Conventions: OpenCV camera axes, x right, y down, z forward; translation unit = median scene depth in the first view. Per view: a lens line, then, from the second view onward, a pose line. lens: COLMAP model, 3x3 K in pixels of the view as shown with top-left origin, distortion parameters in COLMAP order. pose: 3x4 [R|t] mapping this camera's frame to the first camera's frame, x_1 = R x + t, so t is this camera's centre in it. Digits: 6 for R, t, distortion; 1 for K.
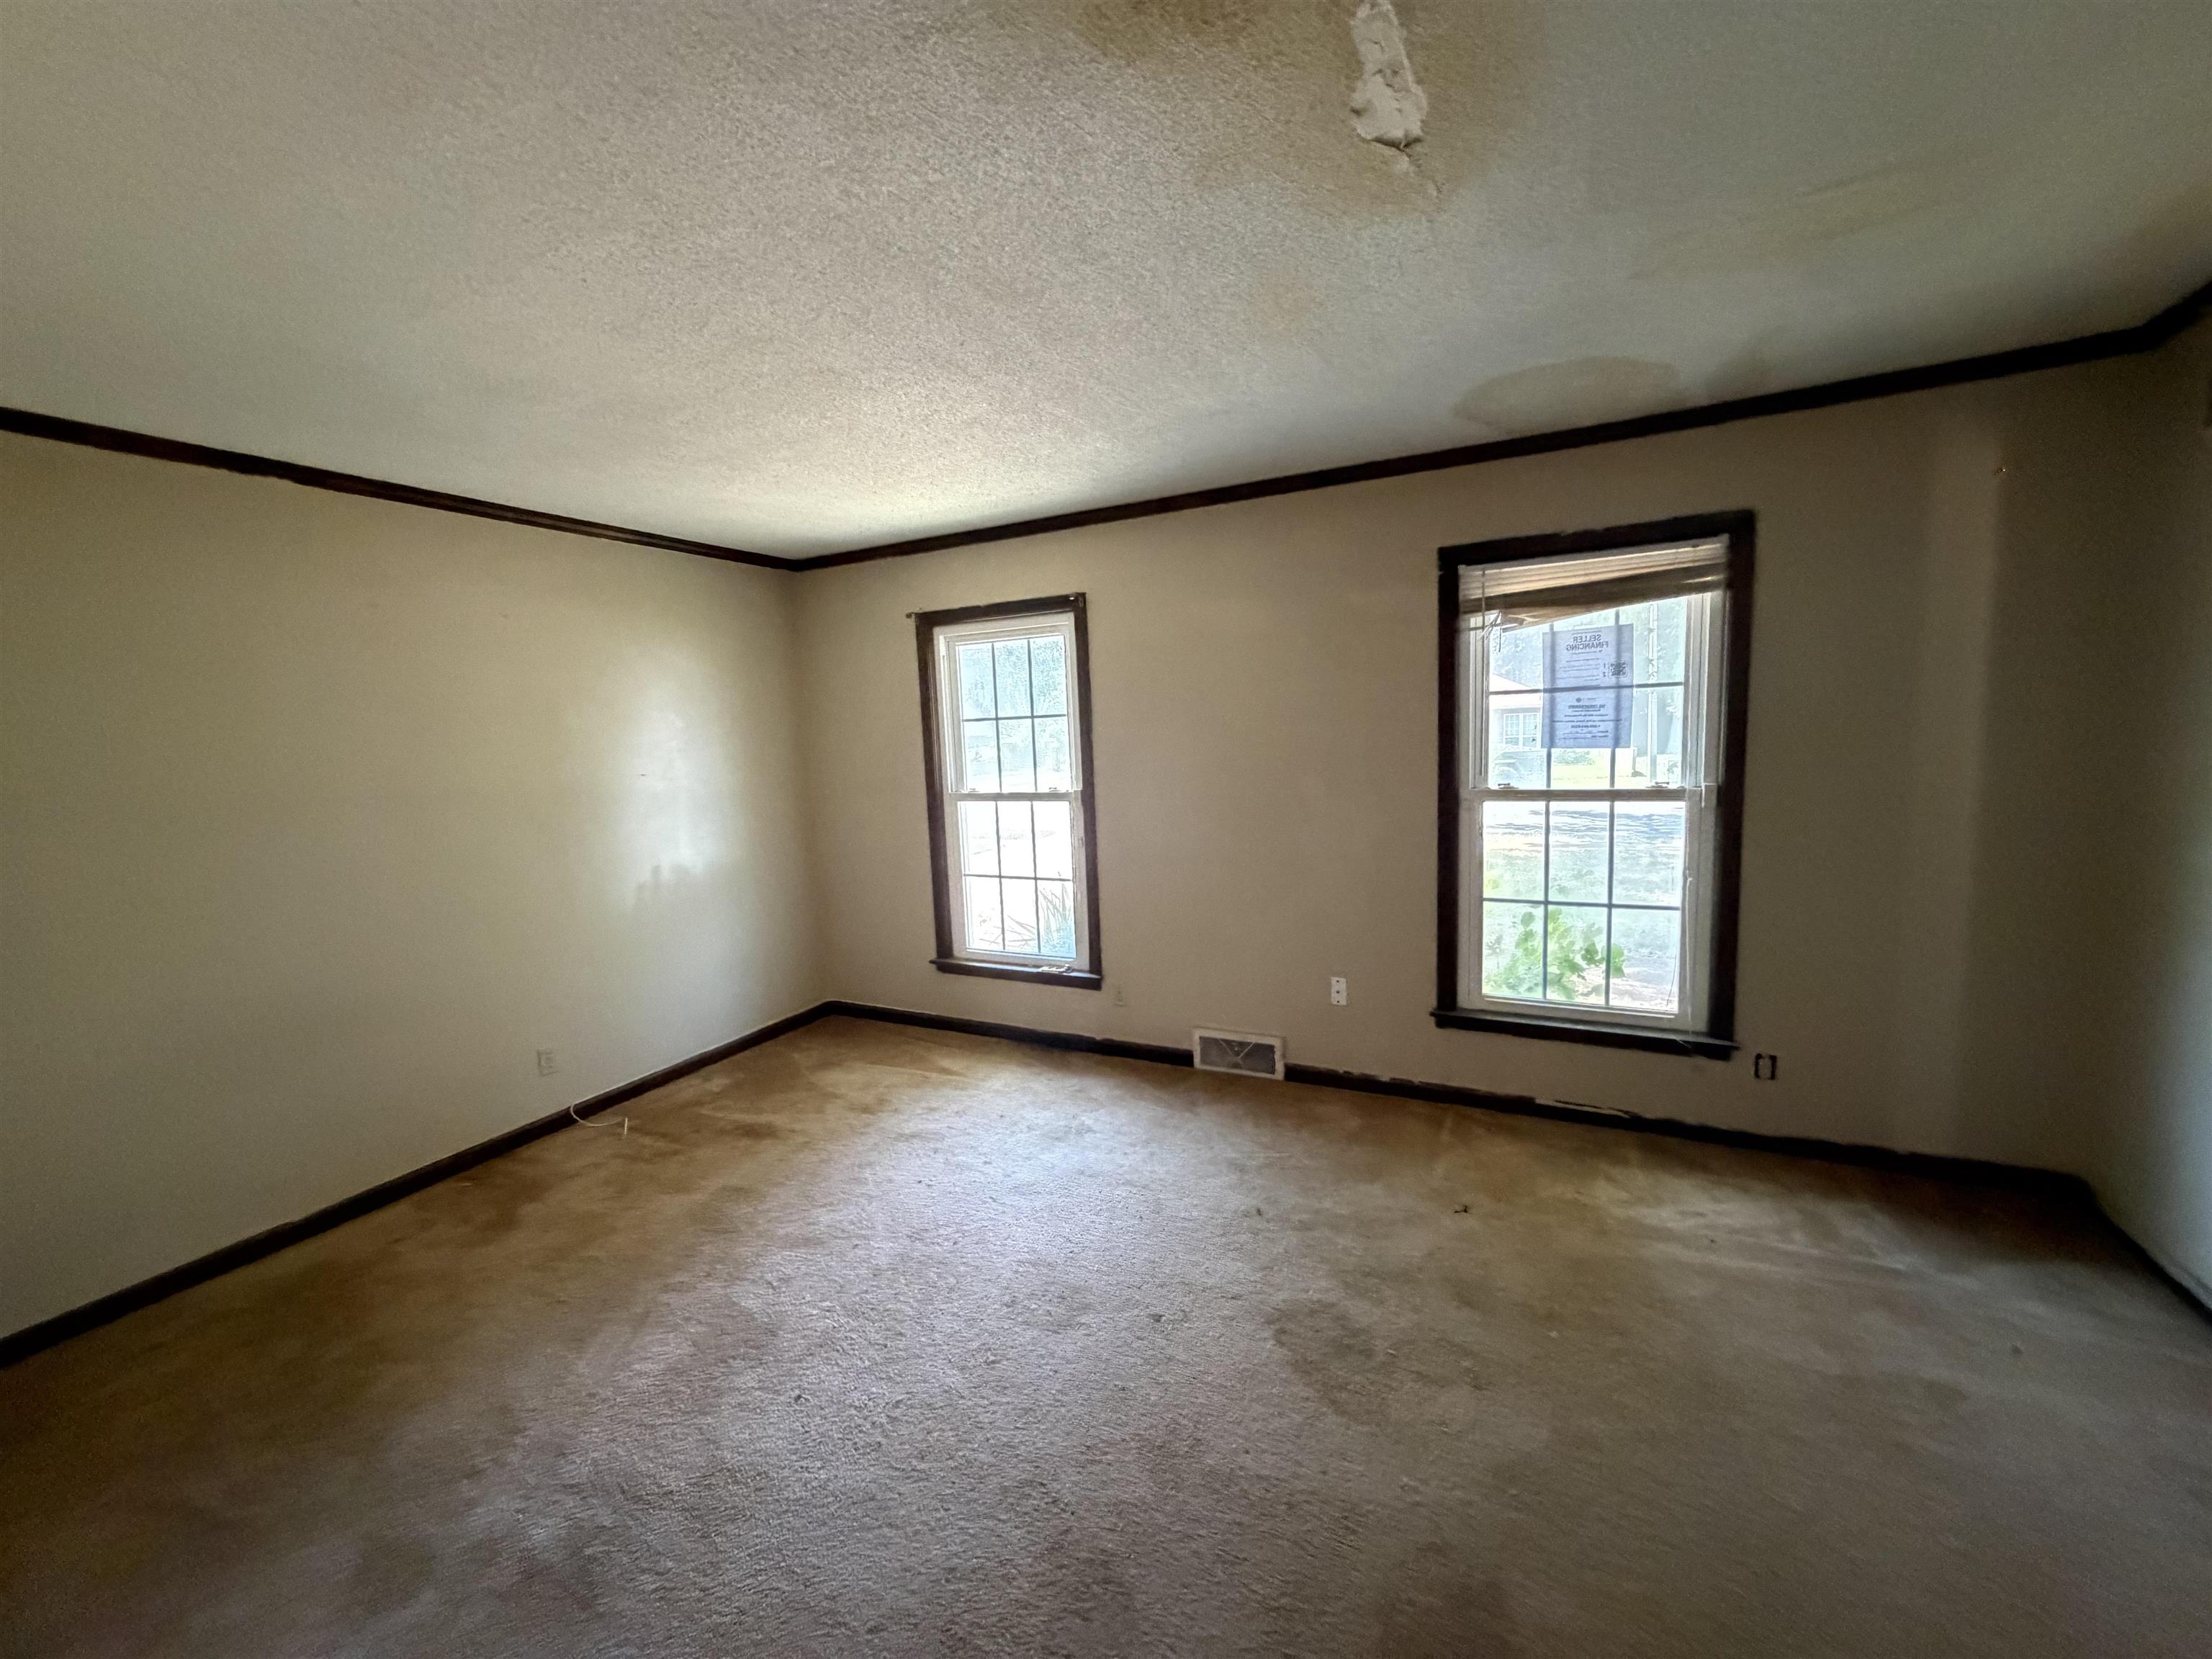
lens RADIAL K [[881.4, 0, 1116.0], [0, 881.4, 825.4], [0, 0, 1]] dist [-0.002131, -0.000308]
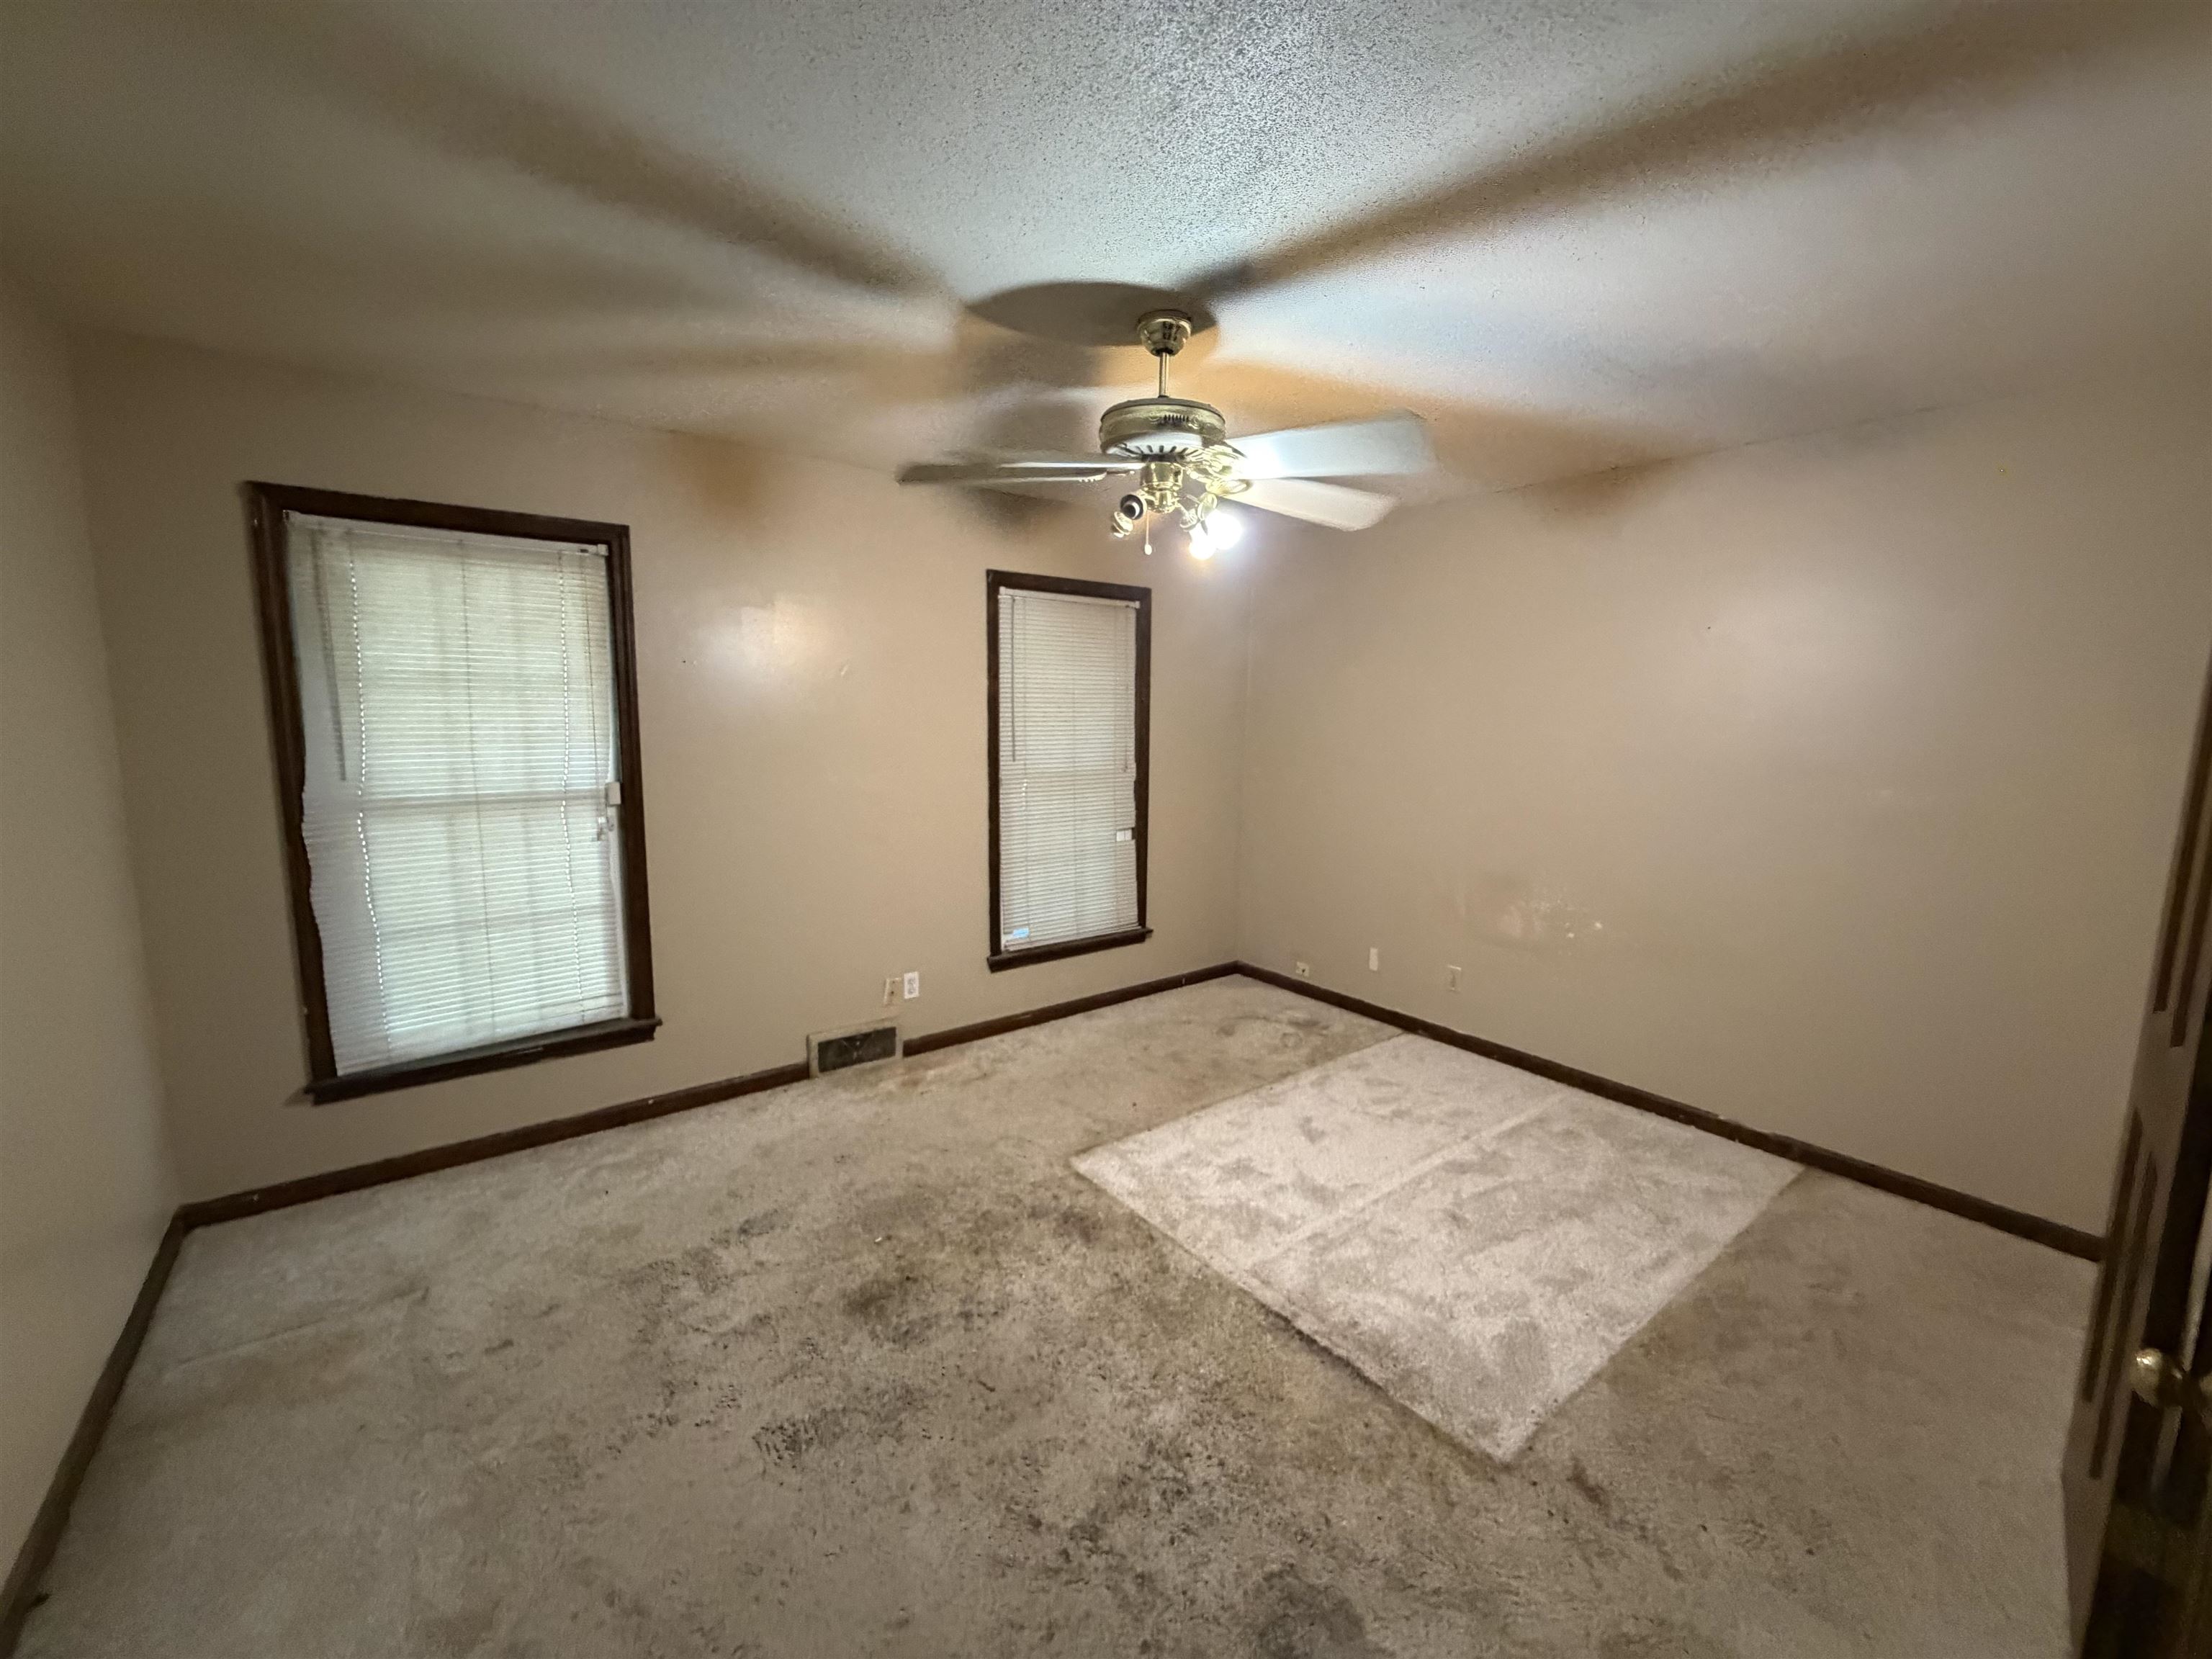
lens RADIAL K [[881.4, 0, 1110.7], [0, 881.4, 831.6], [0, 0, 1]] dist [-0.002131, -0.000308]
pose [[0.453109, -0.086786, 0.887221, -0.651578], [0.081624, 0.995108, 0.055654, -0.013846], [-0.887710, 0.047201, 0.457976, 0.321580]]
